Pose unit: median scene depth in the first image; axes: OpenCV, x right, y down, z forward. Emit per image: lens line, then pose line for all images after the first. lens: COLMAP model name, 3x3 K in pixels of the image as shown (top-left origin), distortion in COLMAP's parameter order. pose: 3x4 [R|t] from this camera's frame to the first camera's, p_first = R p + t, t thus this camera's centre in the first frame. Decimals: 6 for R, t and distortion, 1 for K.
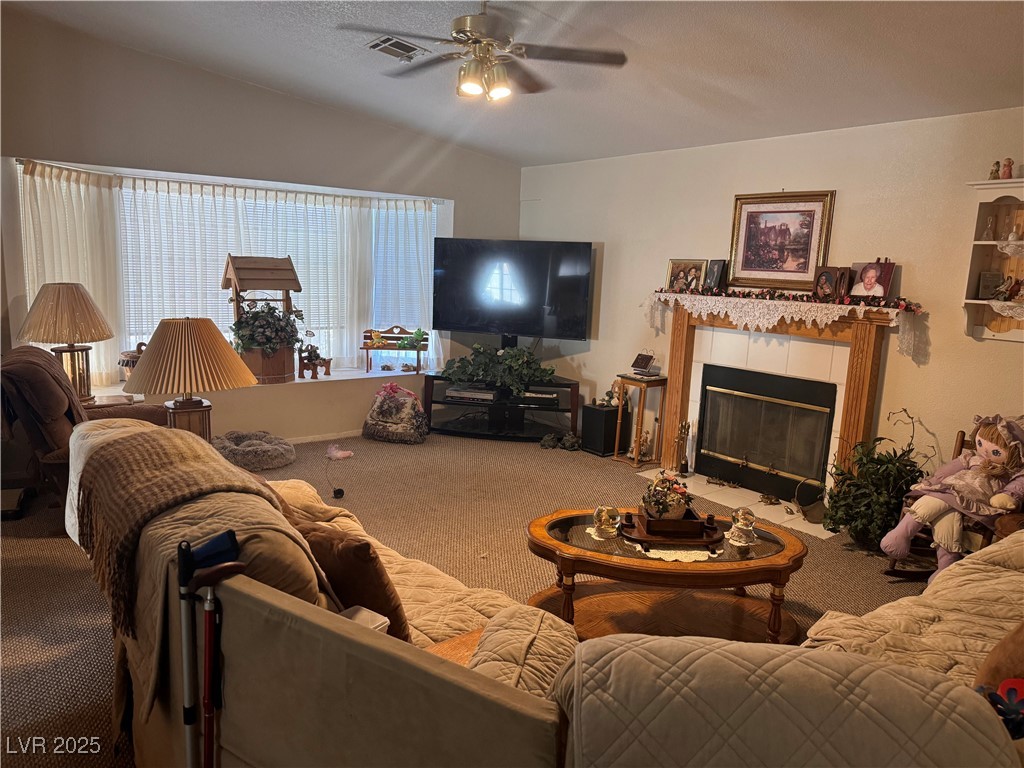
lens RADIAL K [[706.4, 0, 514.7], [0, 706.4, 382.2], [0, 0, 1]] dist [0.125102, -0.186305]
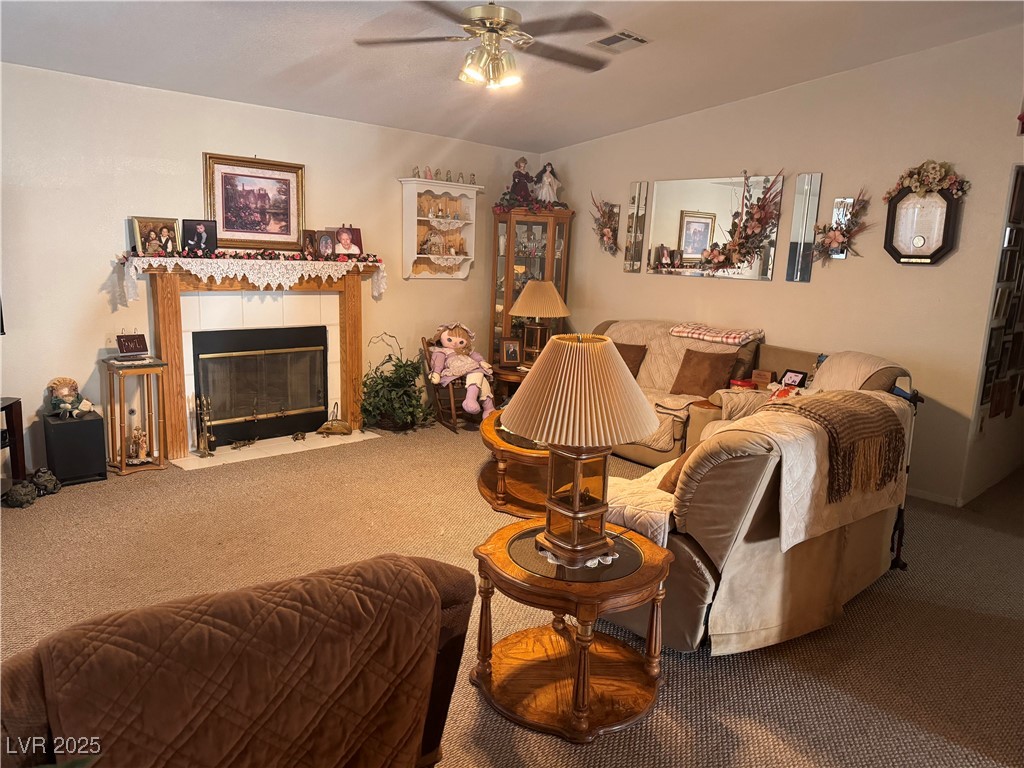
lens RADIAL K [[706.4, 0, 514.7], [0, 706.4, 382.2], [0, 0, 1]] dist [0.125102, -0.186305]
pose [[-0.051459, -0.230484, 0.971715, -0.728609], [0.126985, 0.963596, 0.235283, -0.139412], [-0.990569, 0.135500, -0.020318, 0.654721]]
